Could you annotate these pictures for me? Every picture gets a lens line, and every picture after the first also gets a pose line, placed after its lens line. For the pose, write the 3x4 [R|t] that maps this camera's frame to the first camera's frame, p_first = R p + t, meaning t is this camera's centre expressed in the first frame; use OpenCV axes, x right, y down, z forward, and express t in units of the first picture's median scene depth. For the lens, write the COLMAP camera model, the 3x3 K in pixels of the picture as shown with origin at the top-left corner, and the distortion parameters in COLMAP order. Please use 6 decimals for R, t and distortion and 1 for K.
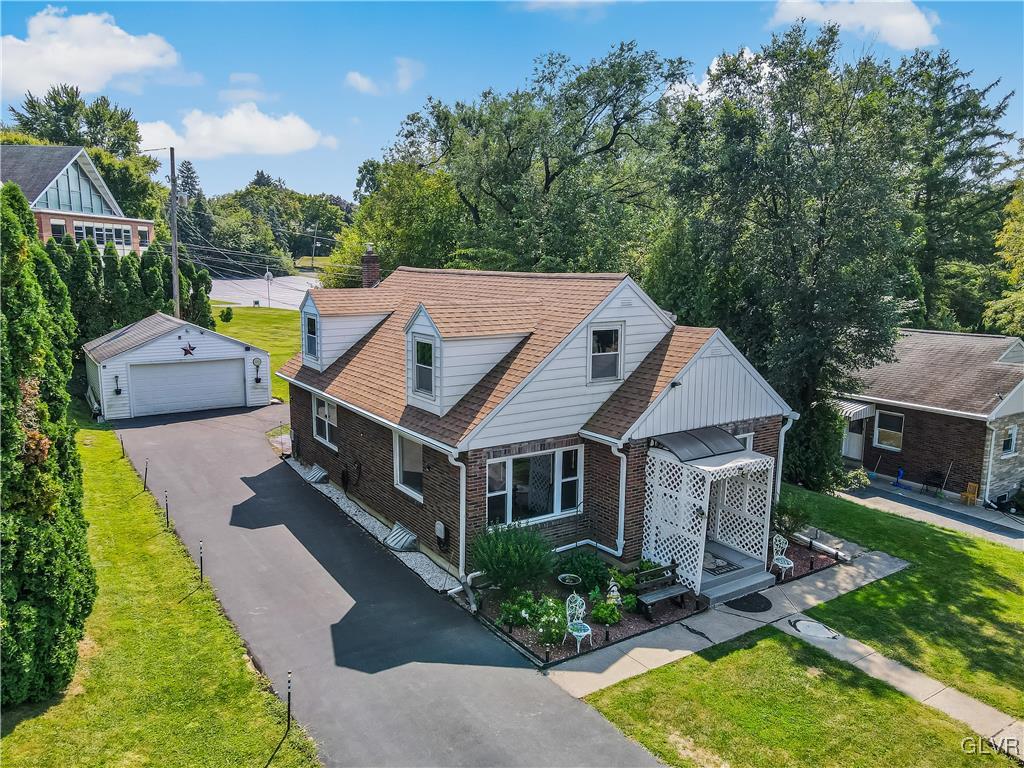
lens RADIAL K [[746.4, 0, 512.6], [0, 746.4, 383.8], [0, 0, 1]] dist [0.020812, 0.006500]
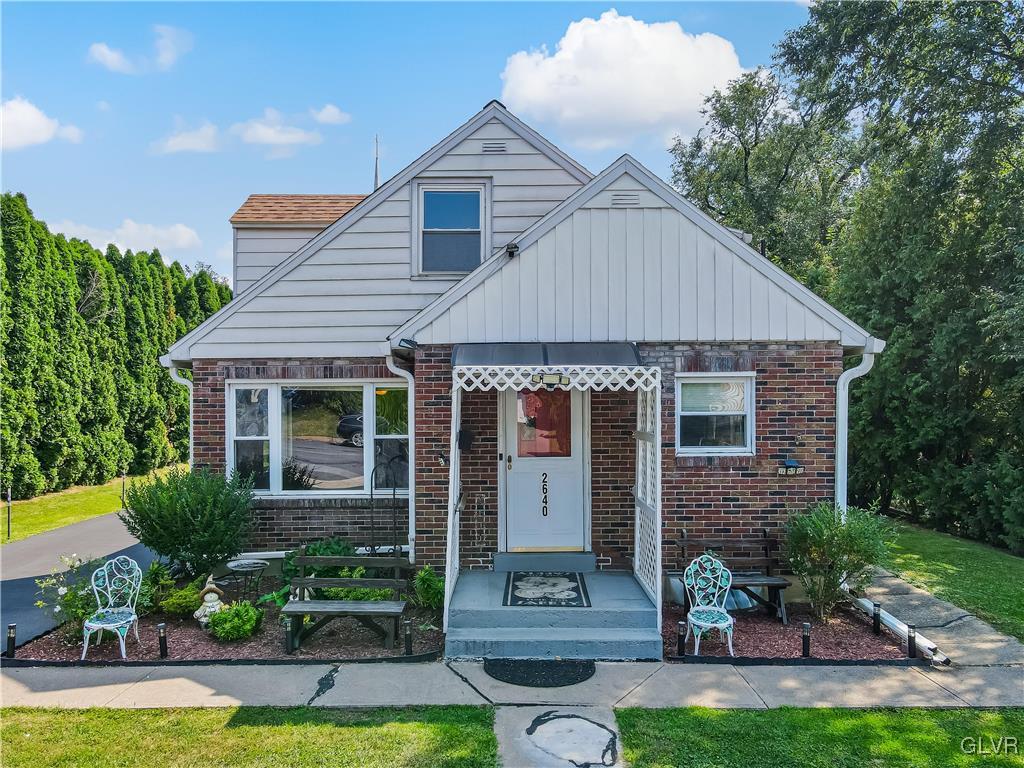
lens RADIAL K [[746.4, 0, 480.7], [0, 746.4, 401.0], [0, 0, 1]] dist [0.020812, 0.006500]
pose [[0.831386, -0.016936, -0.555437, 0.493083], [-0.085556, 0.983717, -0.158056, 0.195960], [0.549070, 0.178927, 0.816399, 0.559066]]
